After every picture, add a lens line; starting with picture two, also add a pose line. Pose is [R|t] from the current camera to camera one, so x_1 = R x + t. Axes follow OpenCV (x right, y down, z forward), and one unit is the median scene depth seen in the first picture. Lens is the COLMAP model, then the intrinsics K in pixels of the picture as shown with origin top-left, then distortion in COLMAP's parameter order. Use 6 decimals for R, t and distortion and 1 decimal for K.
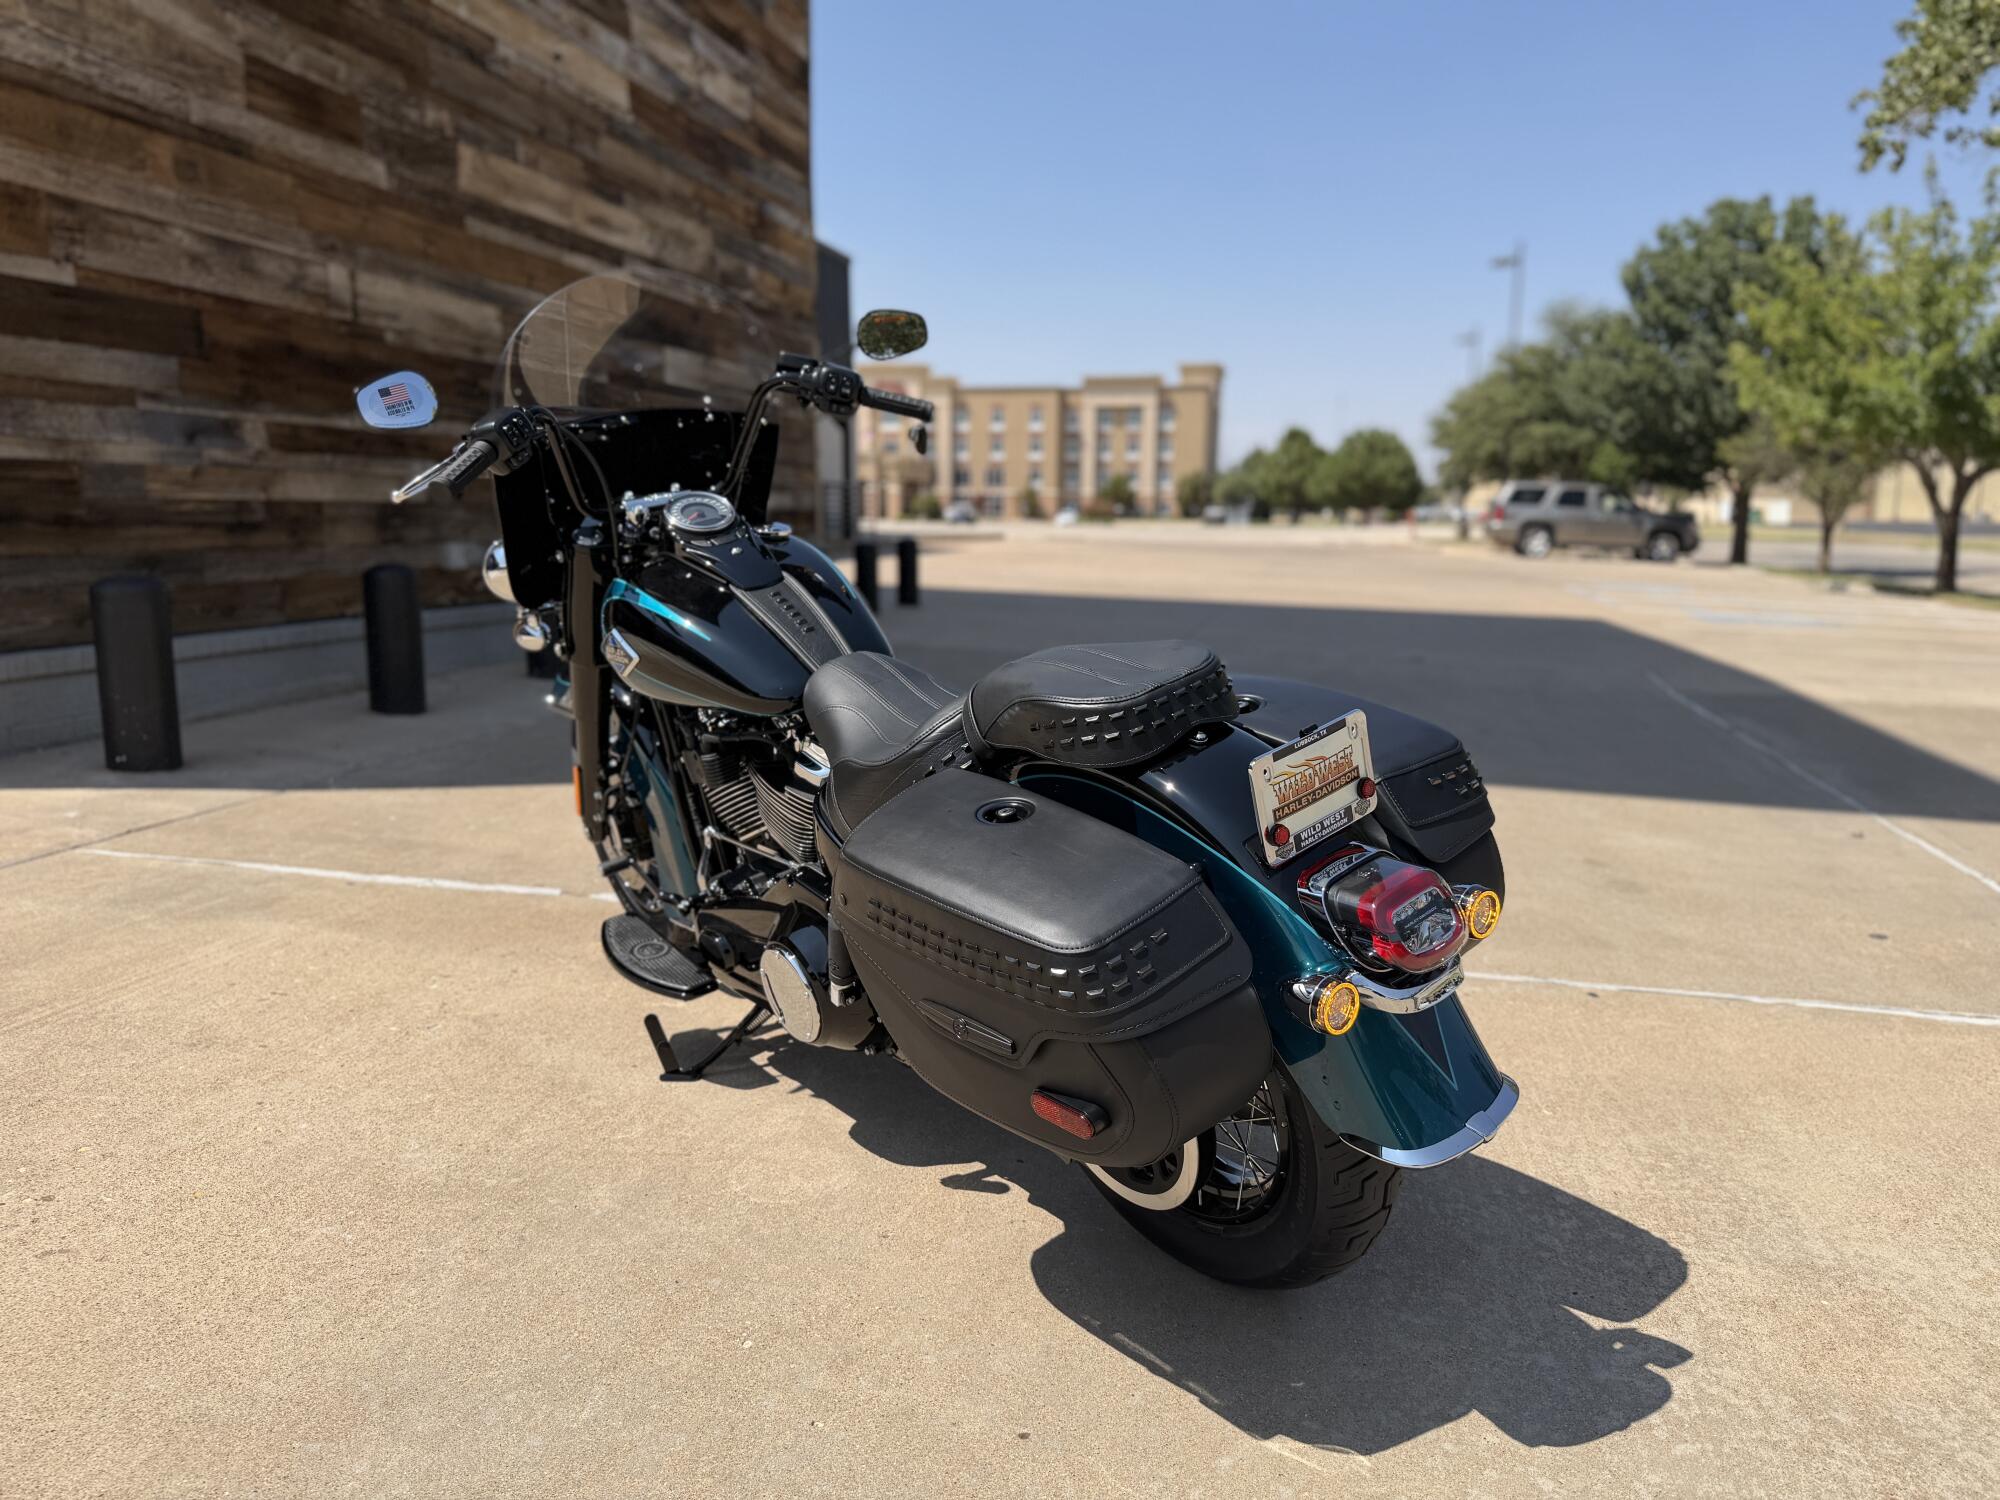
lens RADIAL K [[1426.4, 0, 1010.1], [0, 1426.4, 761.2], [0, 0, 1]] dist [-0.010112, 0.002987]
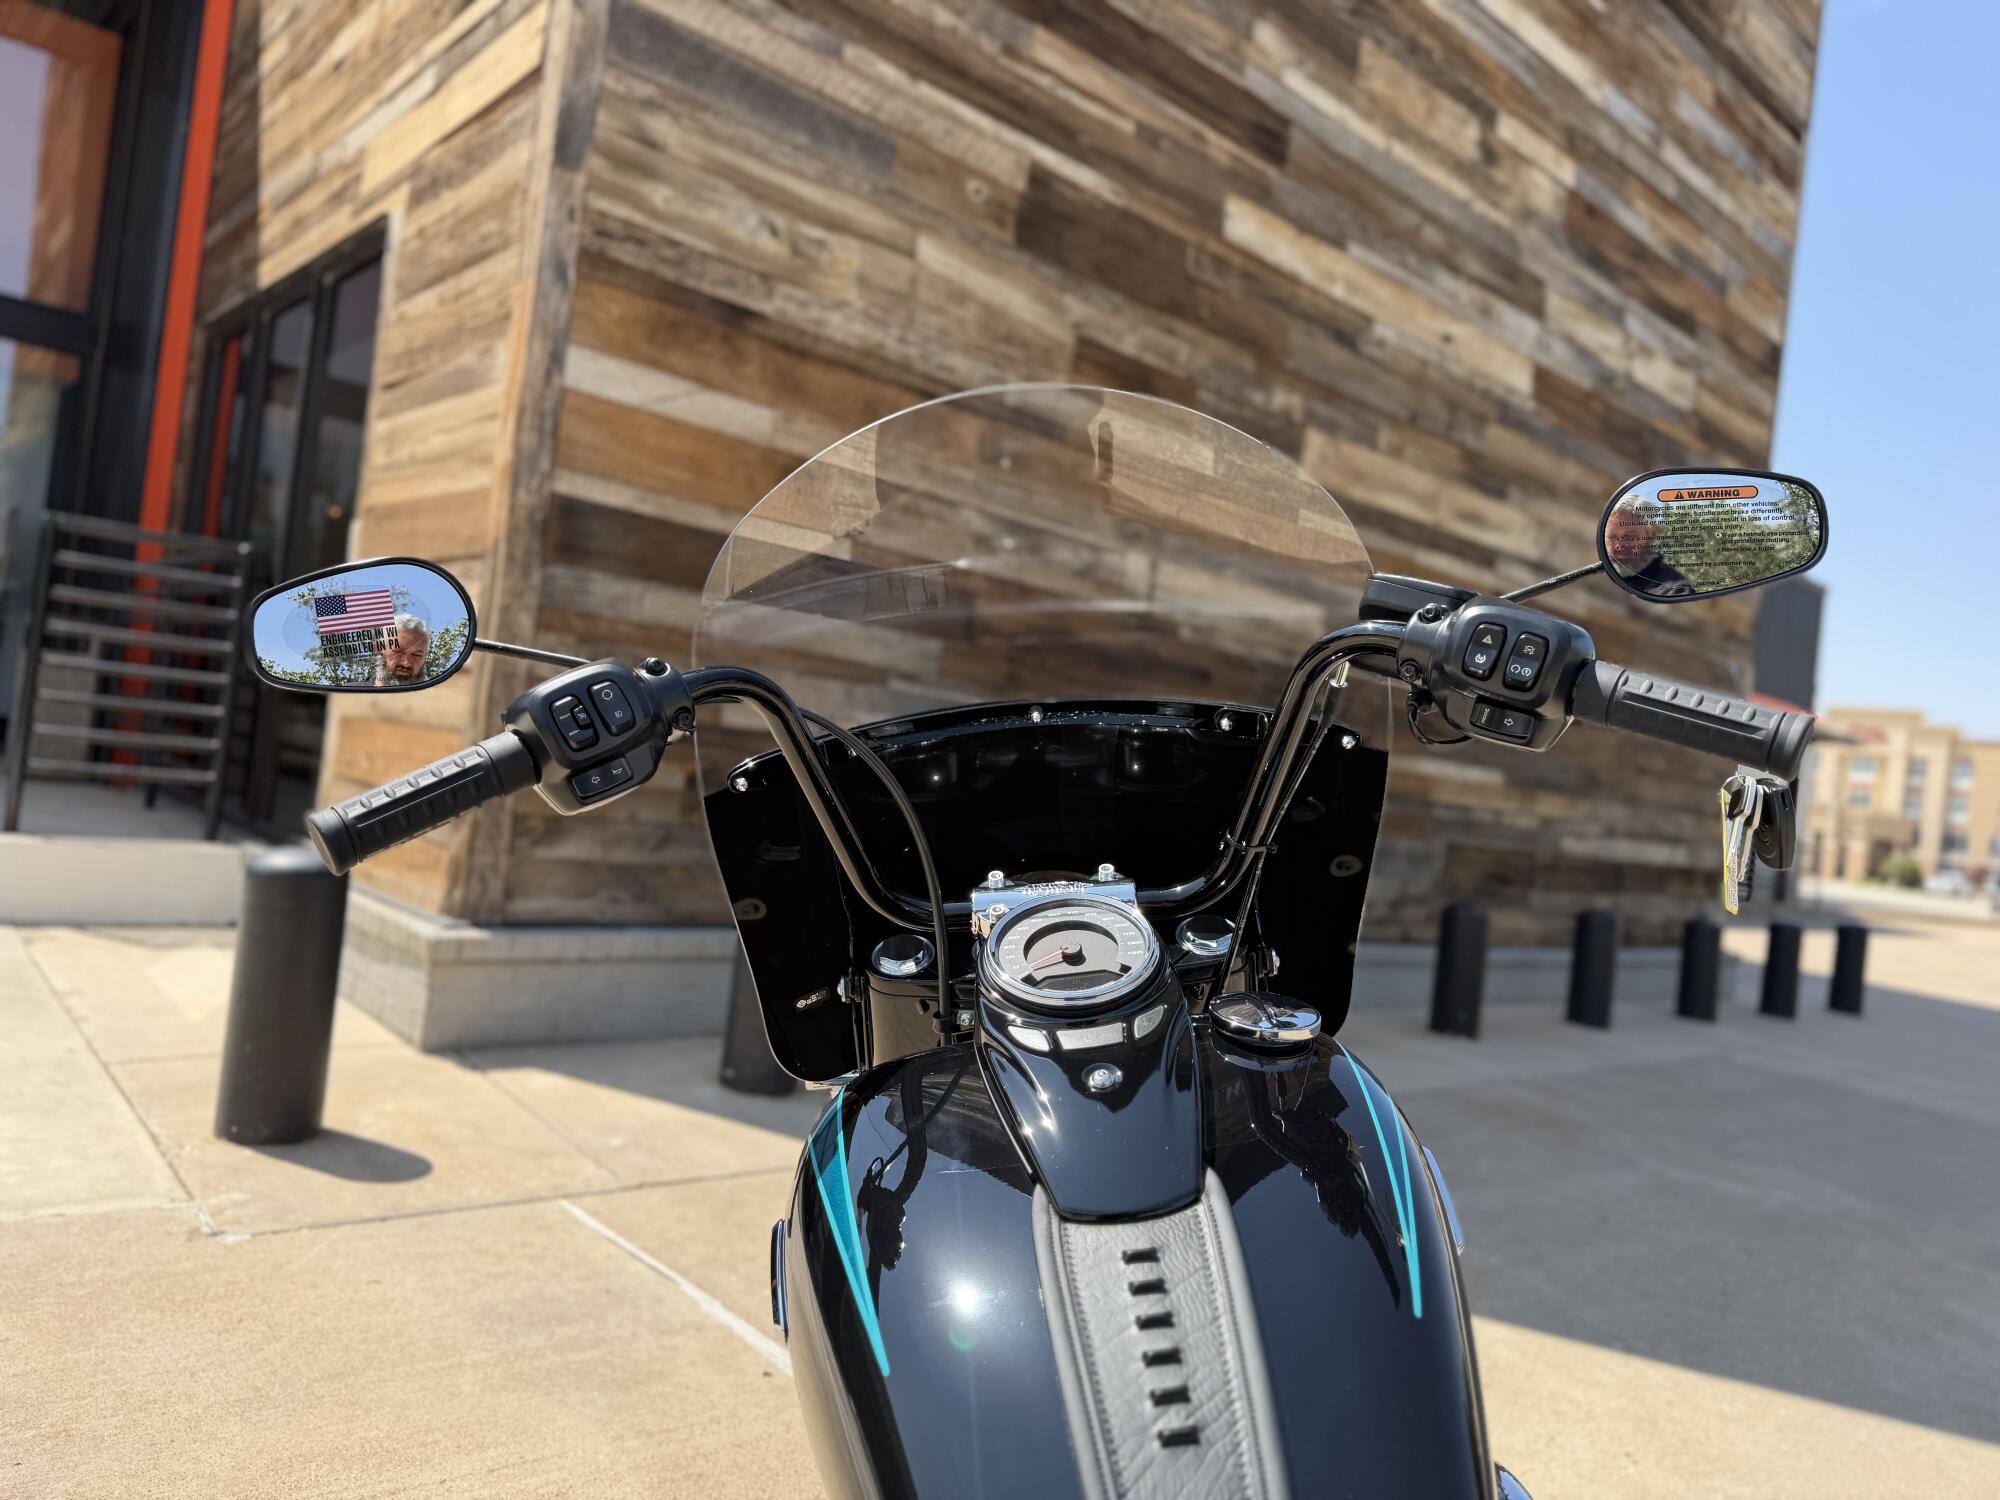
lens RADIAL K [[1421.4, 0, 1000.0], [0, 1421.4, 750.0], [0, 0, 1]] dist [0.185663, -0.434836]
pose [[0.809425, 0.078283, -0.581982, -0.001961], [-0.208811, 0.964670, -0.160656, -0.066054], [0.548844, 0.251563, 0.797174, 0.271201]]
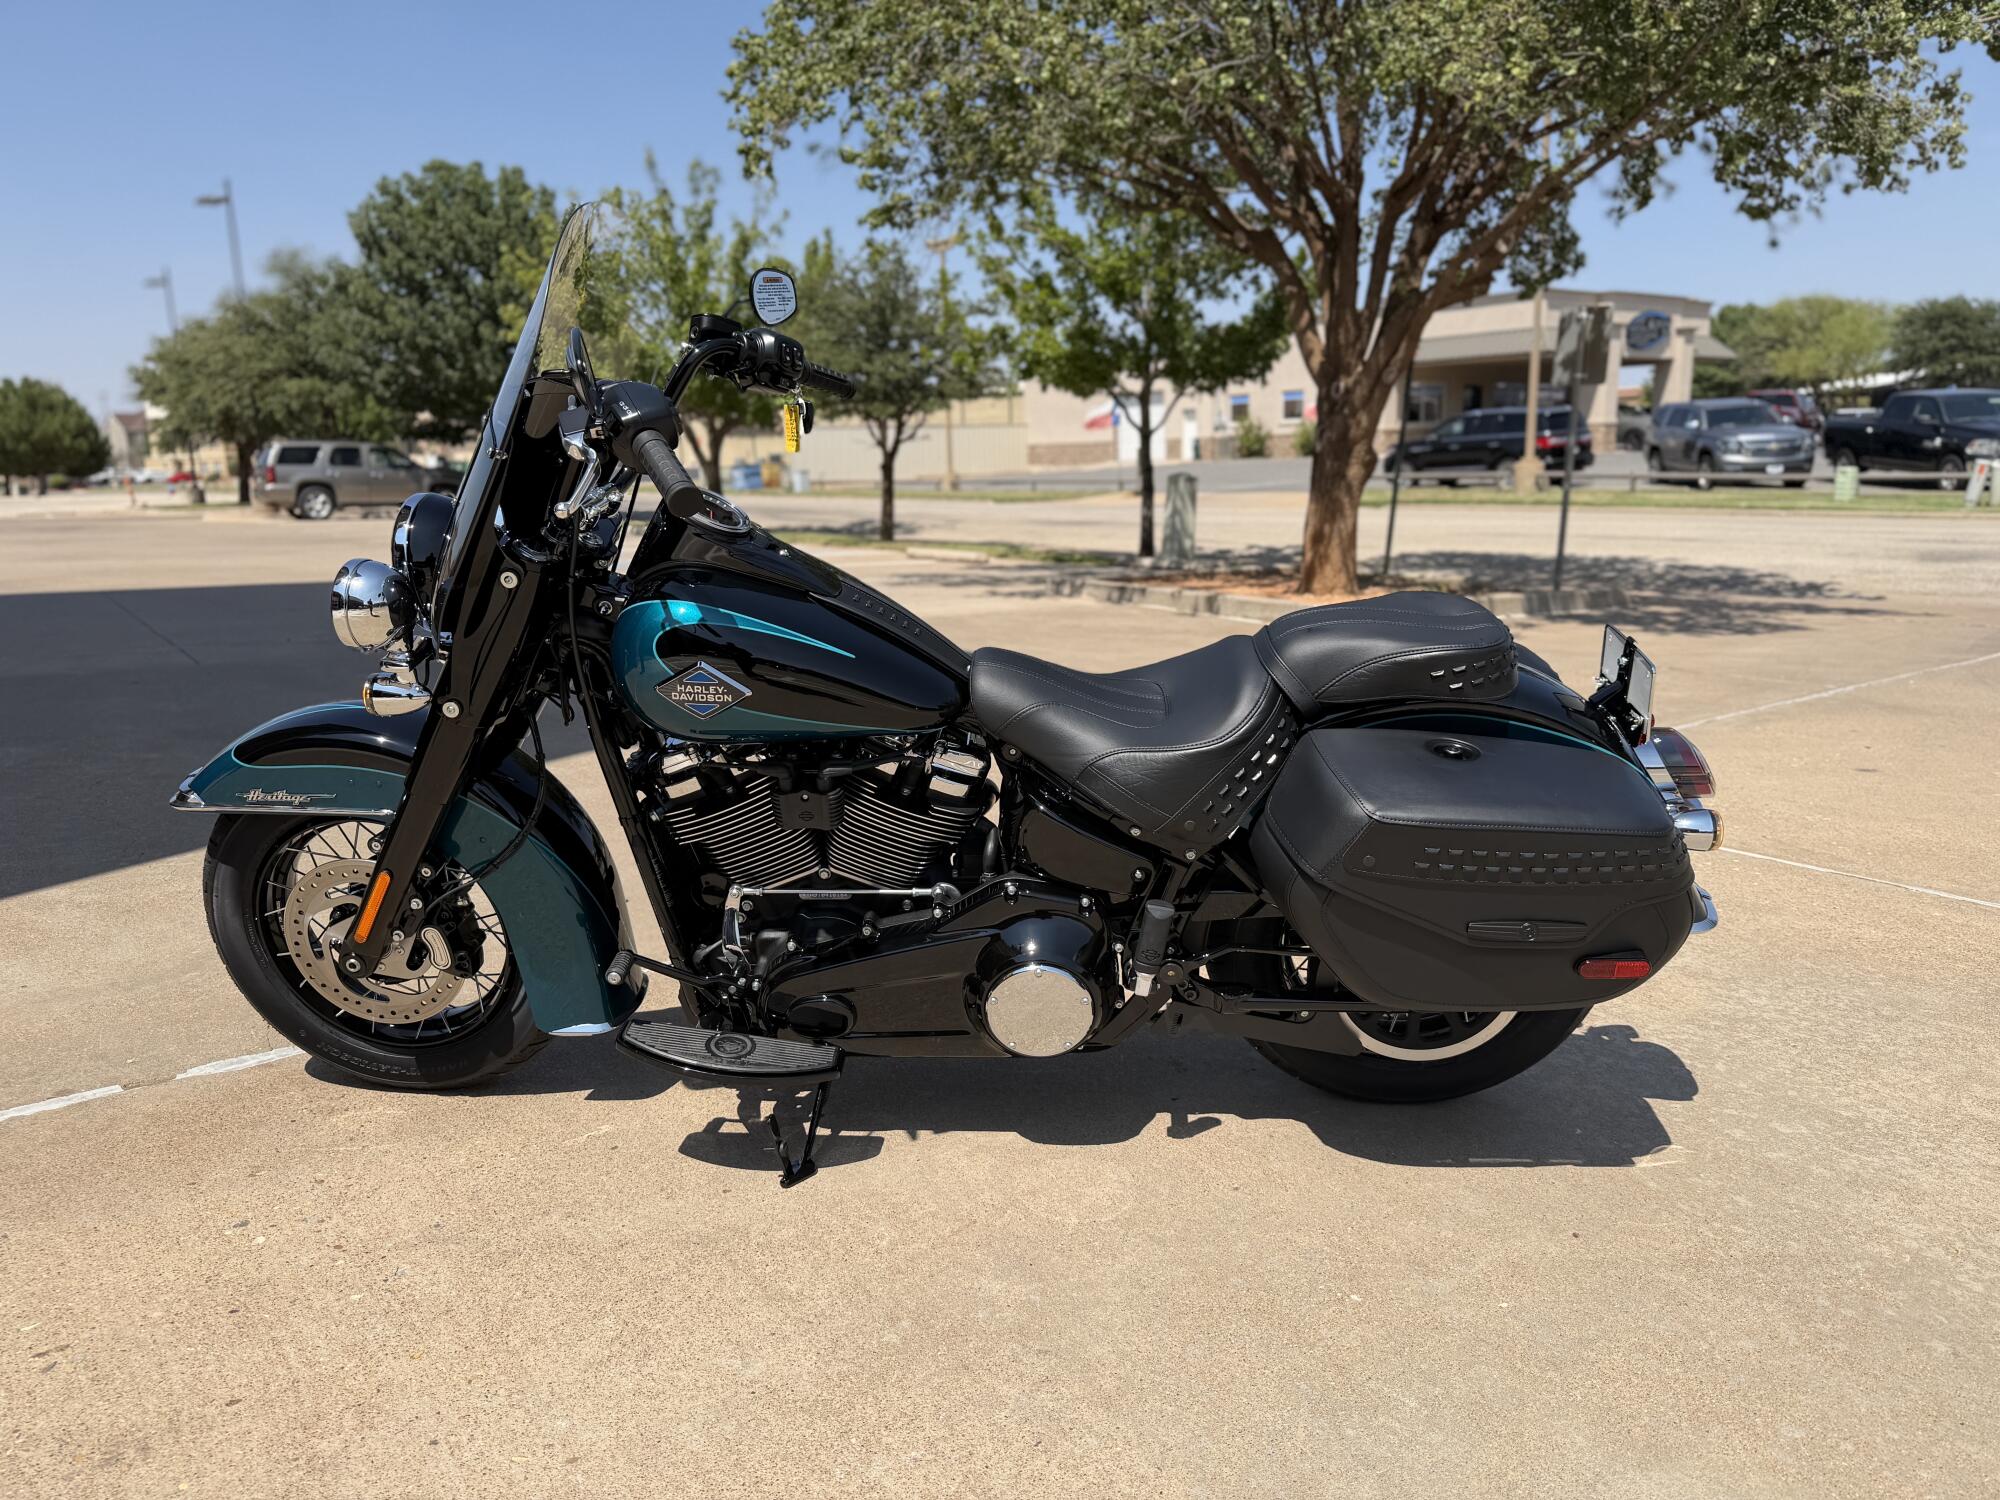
lens RADIAL K [[1406.0, 0, 1005.1], [0, 1406.0, 780.8], [0, 0, 1]] dist [0.005133, -0.020997]
pose [[0.657375, -0.193458, 0.728307, -0.303503], [0.159392, 0.980314, 0.116529, -0.038084], [-0.736513, 0.039483, 0.675270, 0.136905]]
